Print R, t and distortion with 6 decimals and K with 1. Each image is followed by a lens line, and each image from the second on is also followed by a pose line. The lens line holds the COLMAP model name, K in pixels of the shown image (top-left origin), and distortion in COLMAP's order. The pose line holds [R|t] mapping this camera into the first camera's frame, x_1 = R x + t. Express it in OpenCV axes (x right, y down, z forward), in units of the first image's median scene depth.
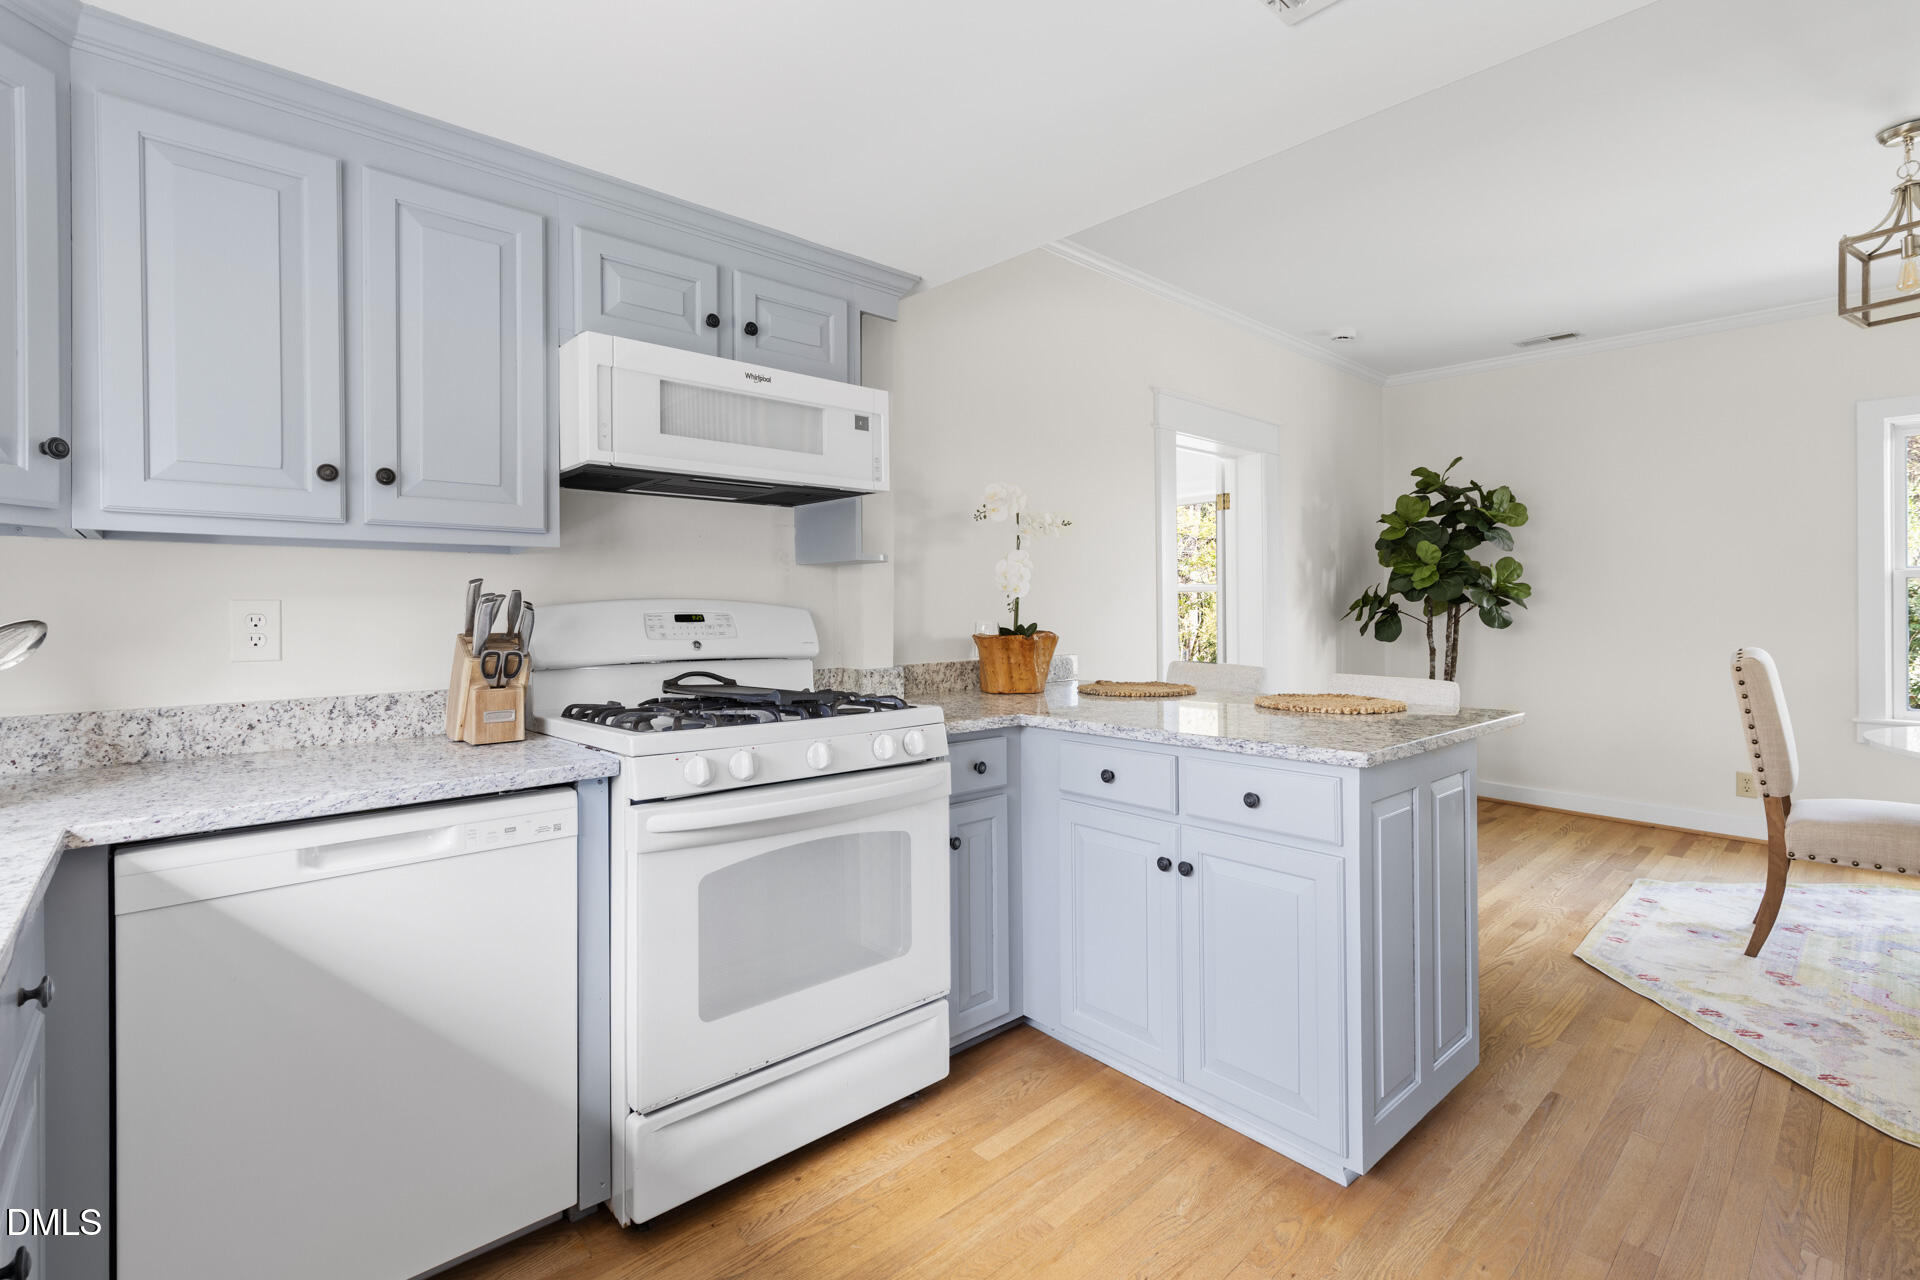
lens RADIAL K [[861.5, 0, 952.4], [0, 861.5, 621.7], [0, 0, 1]] dist [-0.000762, 0.000199]
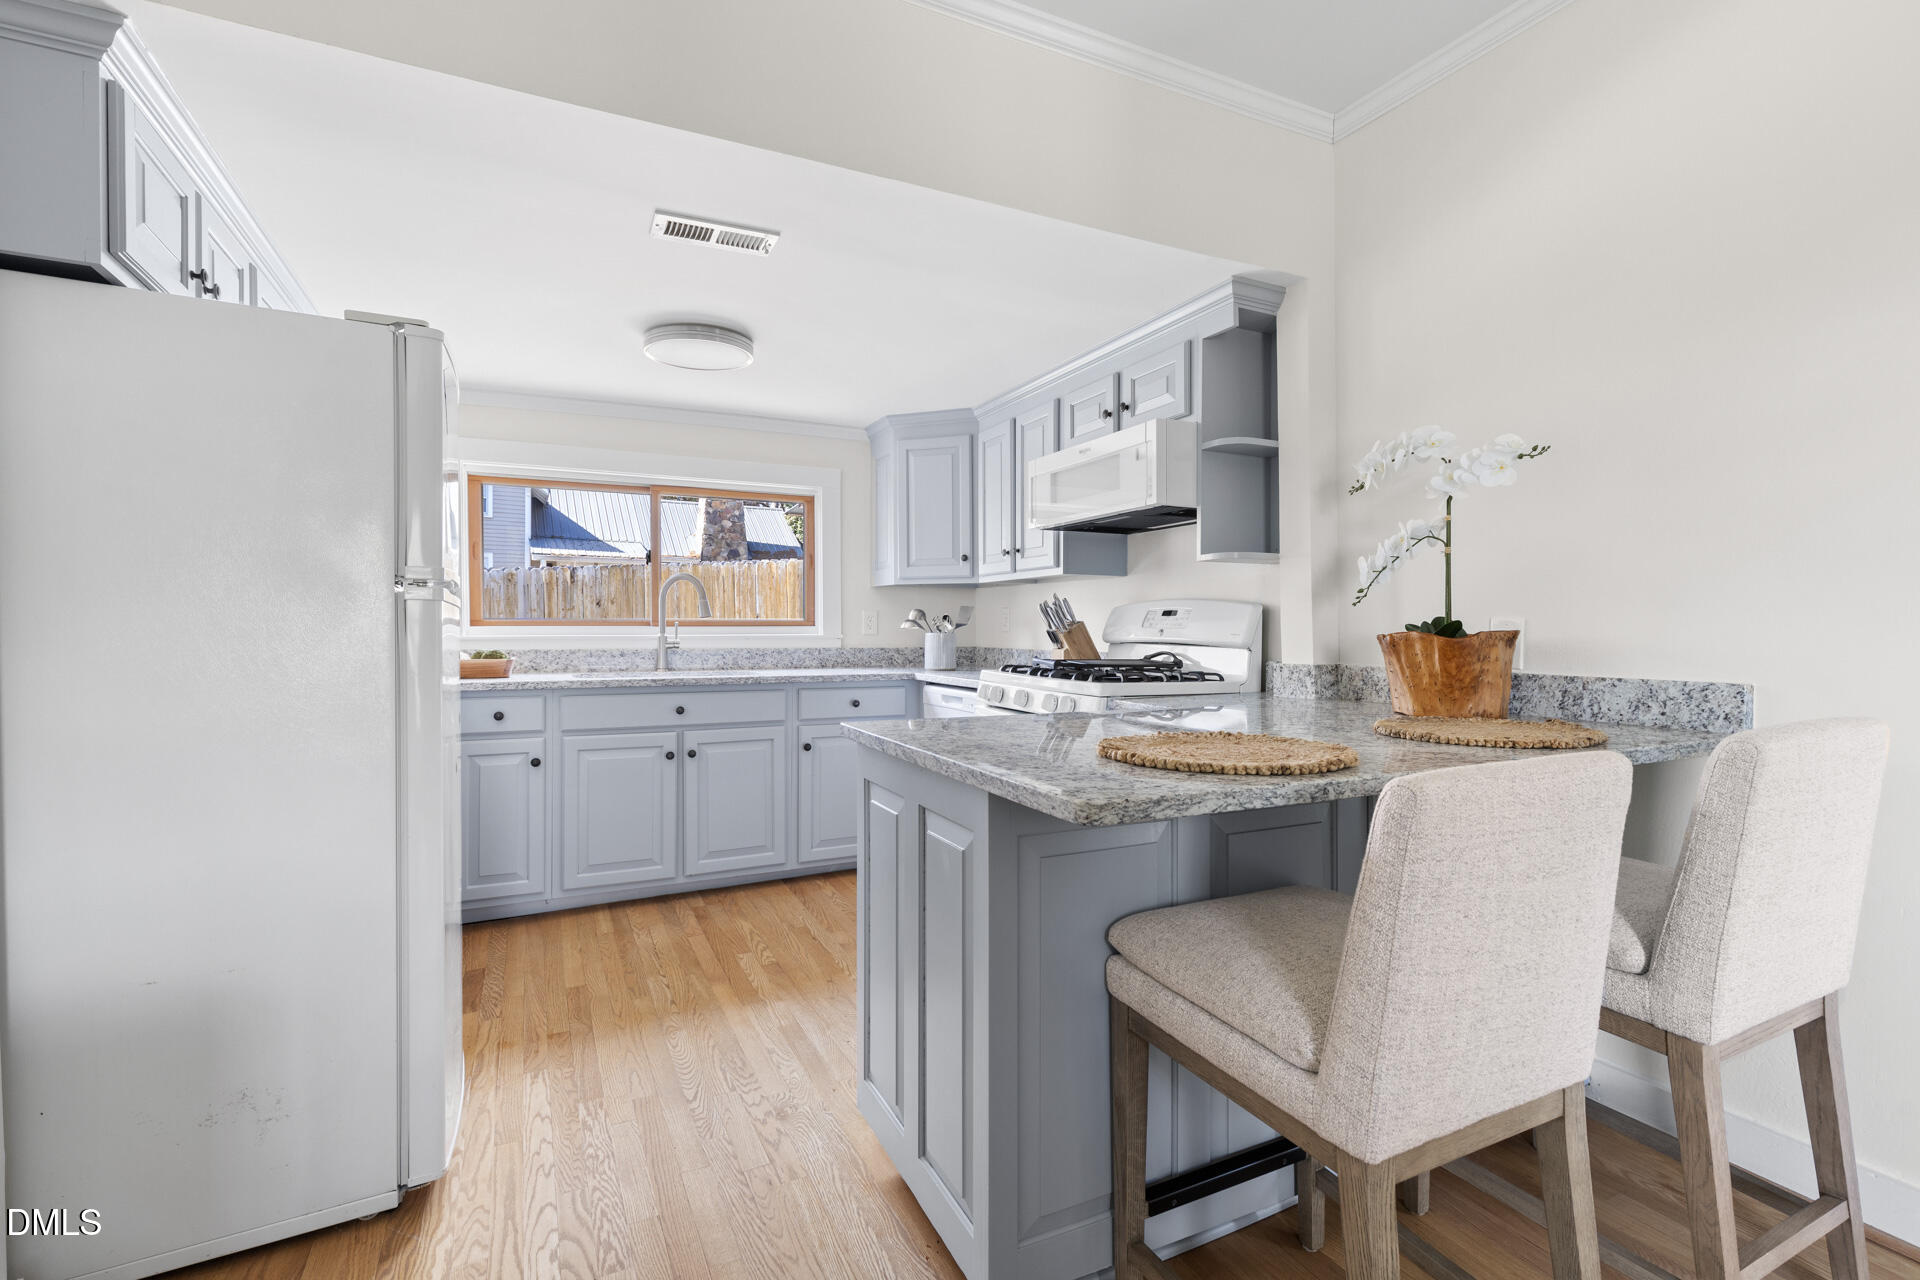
lens RADIAL K [[861.5, 0, 952.4], [0, 861.5, 621.7], [0, 0, 1]] dist [-0.000762, 0.000199]
pose [[-0.275054, 0.010356, -0.961373, 1.165425], [-0.003462, 0.999925, 0.011762, -0.005281], [0.961422, 0.006563, -0.274998, 1.079038]]
